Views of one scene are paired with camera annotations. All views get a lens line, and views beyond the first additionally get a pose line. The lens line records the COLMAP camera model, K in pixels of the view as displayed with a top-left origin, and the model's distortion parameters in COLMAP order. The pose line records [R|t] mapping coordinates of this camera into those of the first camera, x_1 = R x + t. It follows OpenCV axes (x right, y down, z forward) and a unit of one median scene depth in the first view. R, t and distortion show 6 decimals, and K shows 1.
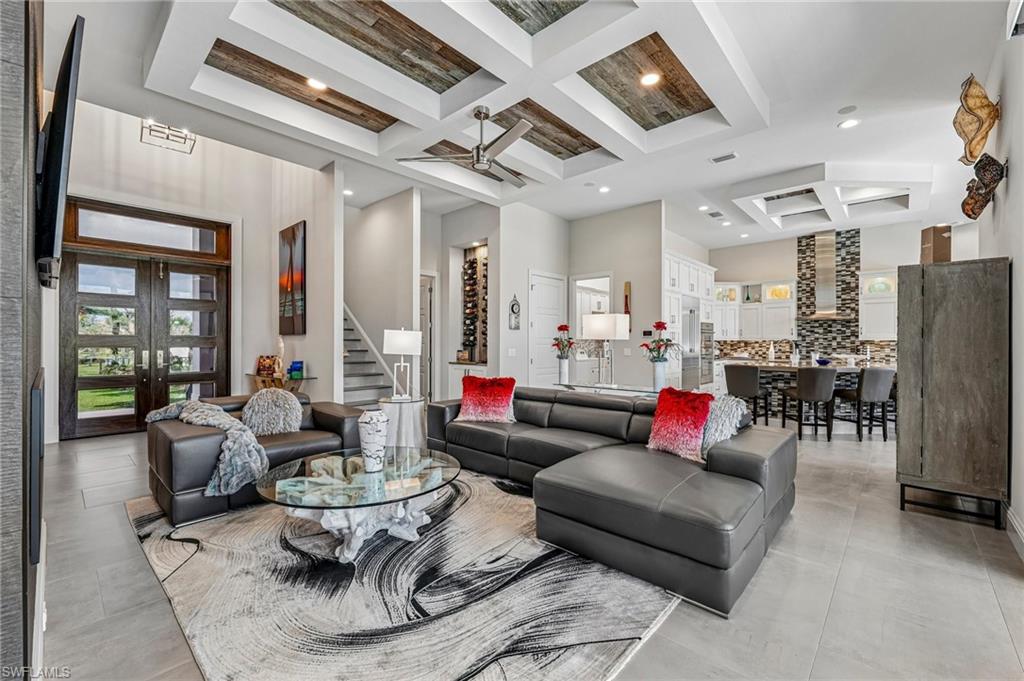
lens RADIAL K [[426.4, 0, 512.1], [0, 426.4, 339.4], [0, 0, 1]] dist [0.004513, -0.001325]
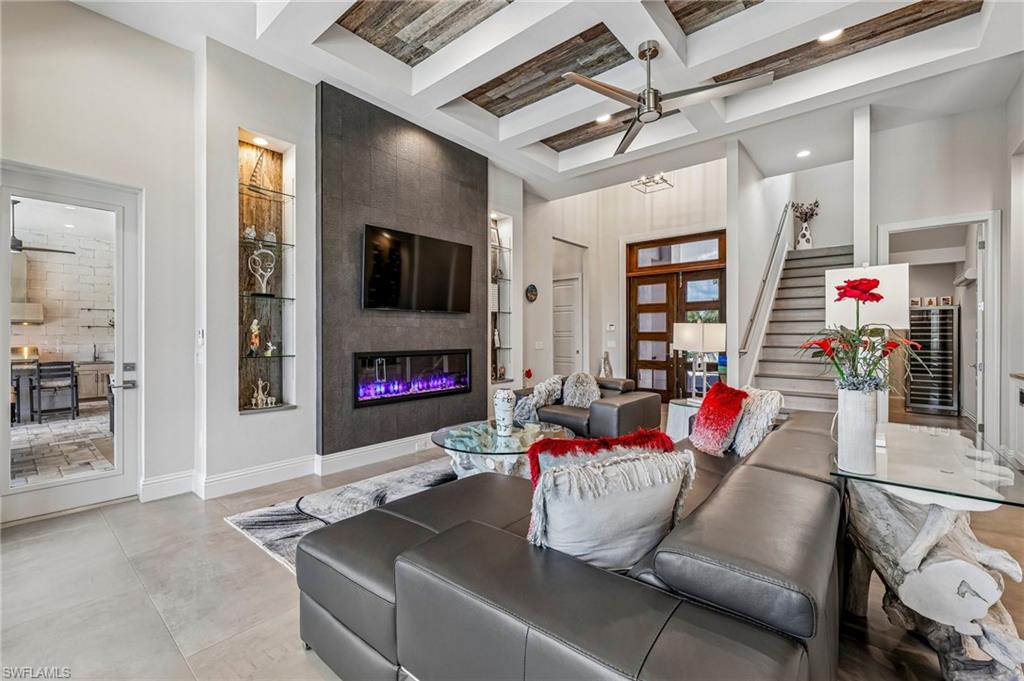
lens RADIAL K [[426.4, 0, 516.6], [0, 426.4, 337.7], [0, 0, 1]] dist [0.004513, -0.001325]
pose [[0.059104, -0.004552, -0.998241, 0.320293], [0.007634, 0.999962, -0.004108, 0.008083], [0.998223, -0.007377, 0.059136, 0.307540]]
